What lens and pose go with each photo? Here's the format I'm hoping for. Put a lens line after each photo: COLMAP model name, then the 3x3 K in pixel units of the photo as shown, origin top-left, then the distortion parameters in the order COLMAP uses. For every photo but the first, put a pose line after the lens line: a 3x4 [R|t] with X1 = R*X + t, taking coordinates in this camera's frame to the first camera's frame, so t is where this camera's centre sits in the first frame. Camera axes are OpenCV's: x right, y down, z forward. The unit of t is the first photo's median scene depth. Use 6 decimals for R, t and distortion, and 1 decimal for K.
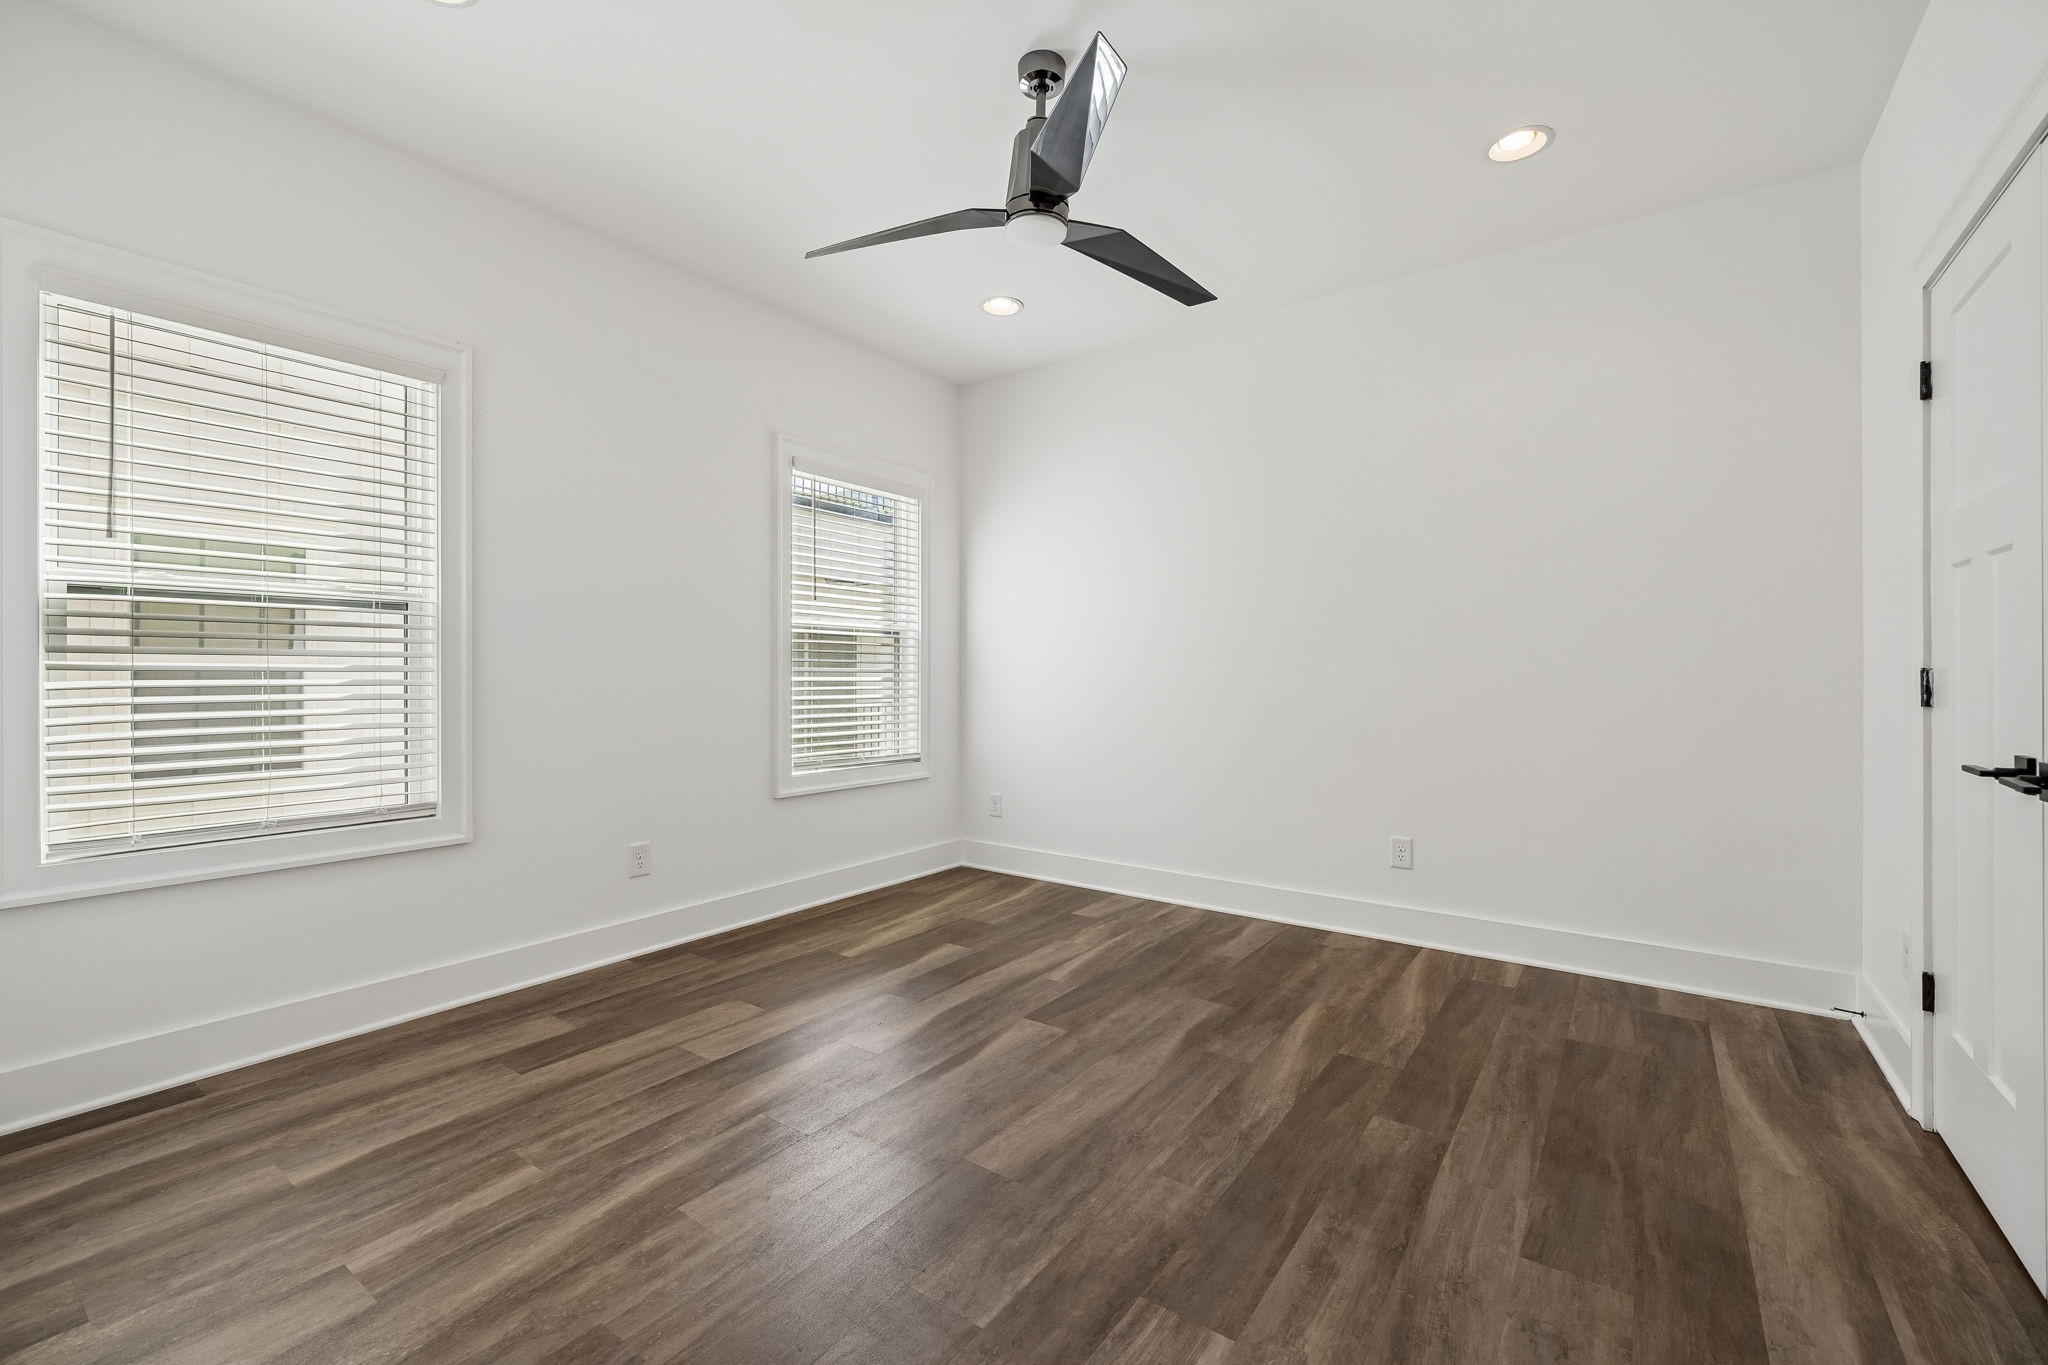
lens RADIAL K [[859.4, 0, 1024.1], [0, 859.4, 676.8], [0, 0, 1]] dist [0.002185, 0.000385]
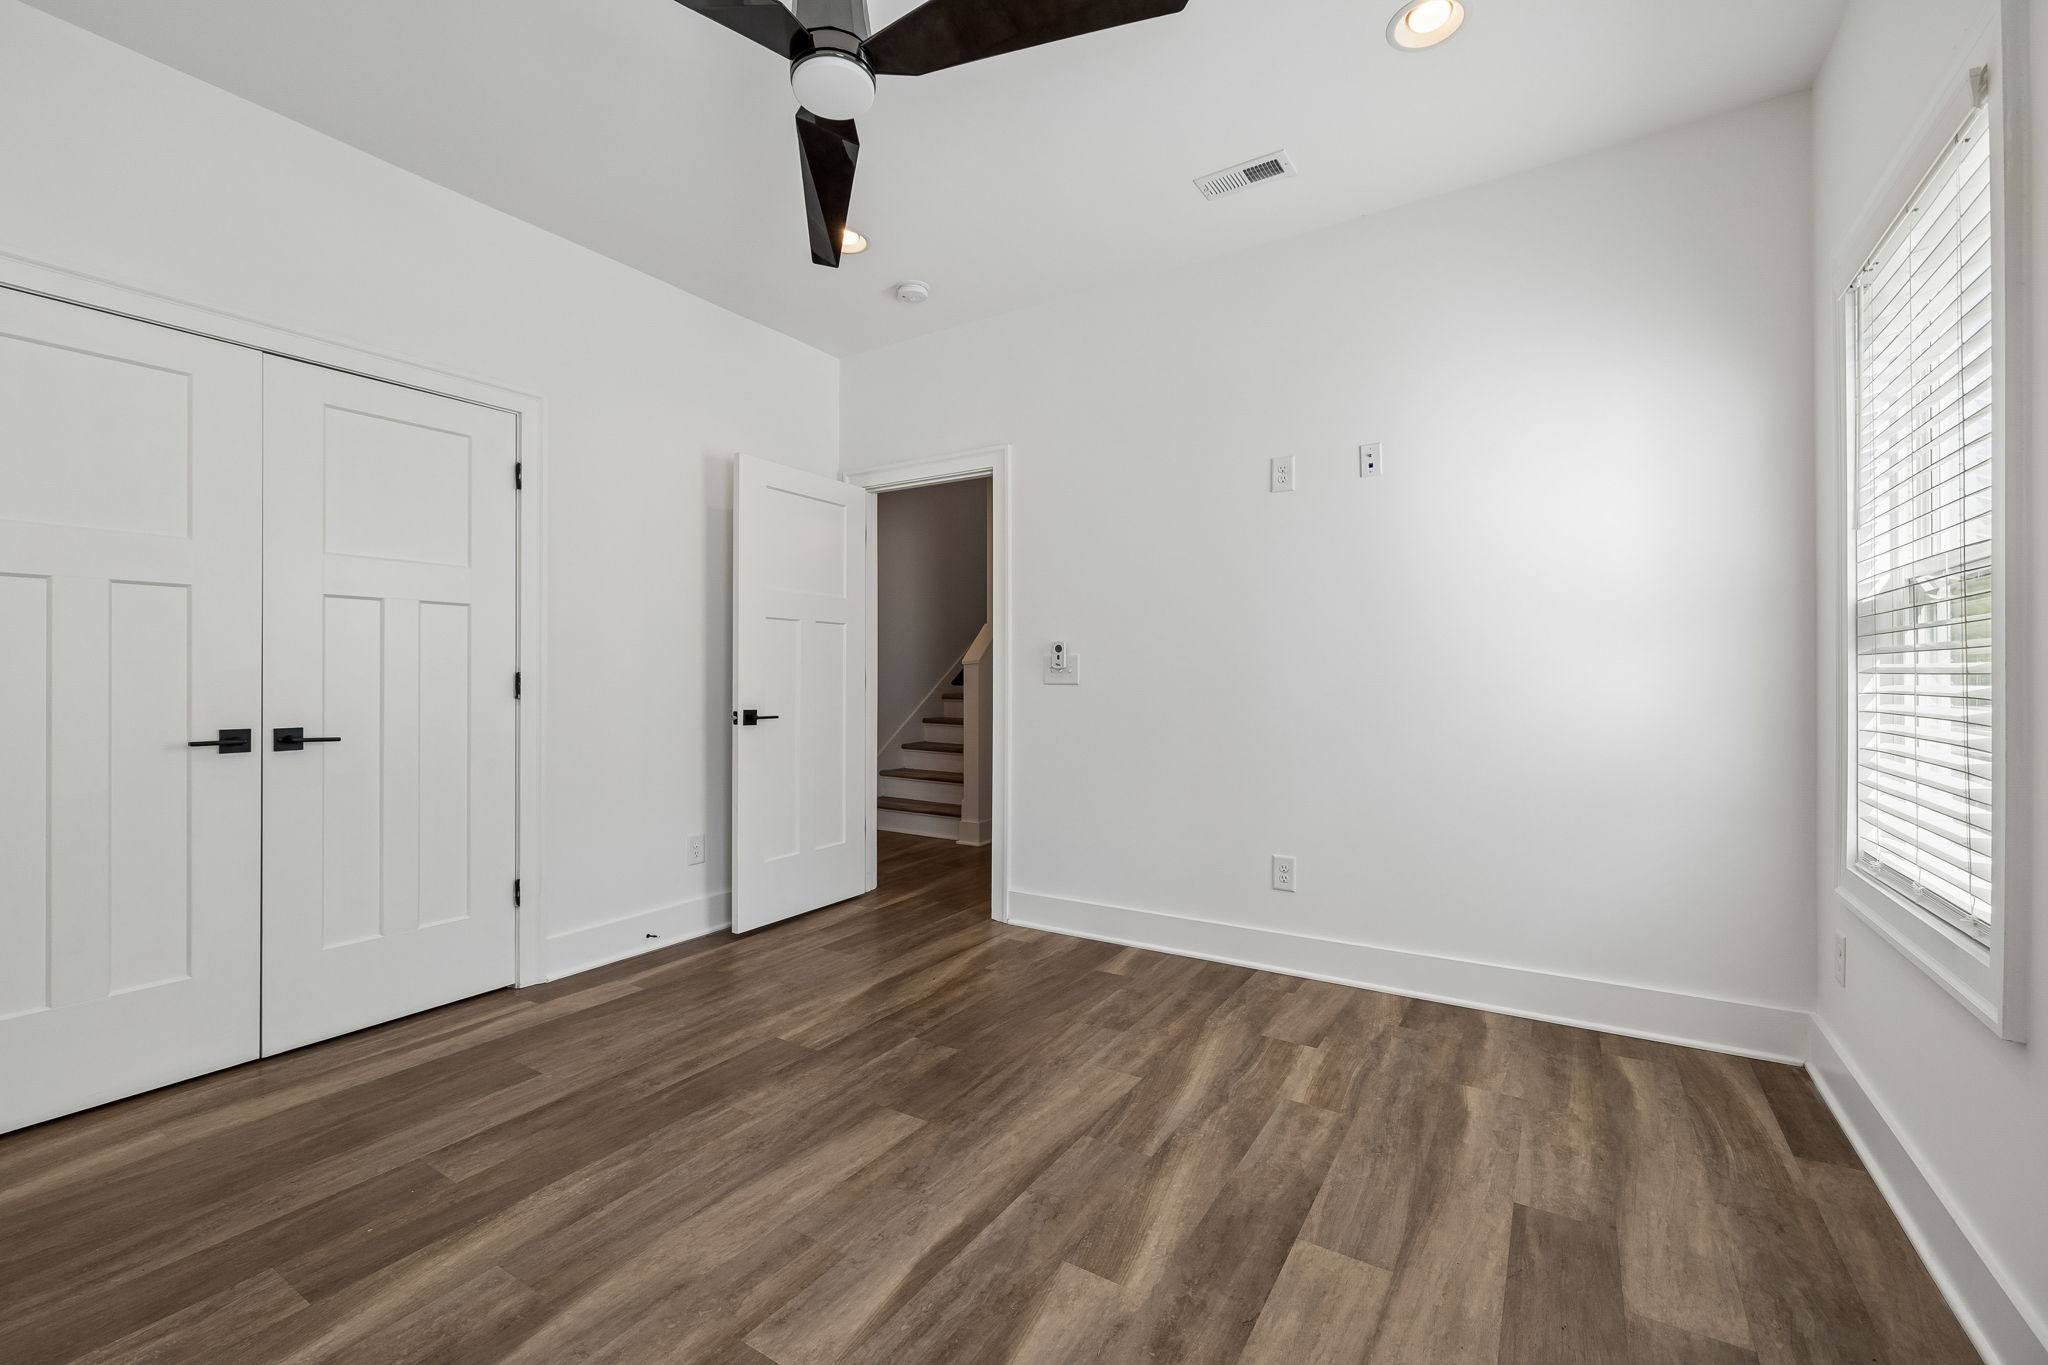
lens RADIAL K [[859.4, 0, 1024.1], [0, 859.4, 676.8], [0, 0, 1]] dist [0.002185, 0.000385]
pose [[-0.998067, -0.000733, -0.062143, -0.115585], [-0.001119, 0.999980, 0.006169, -0.009271], [0.062137, 0.006226, -0.998048, 1.943866]]
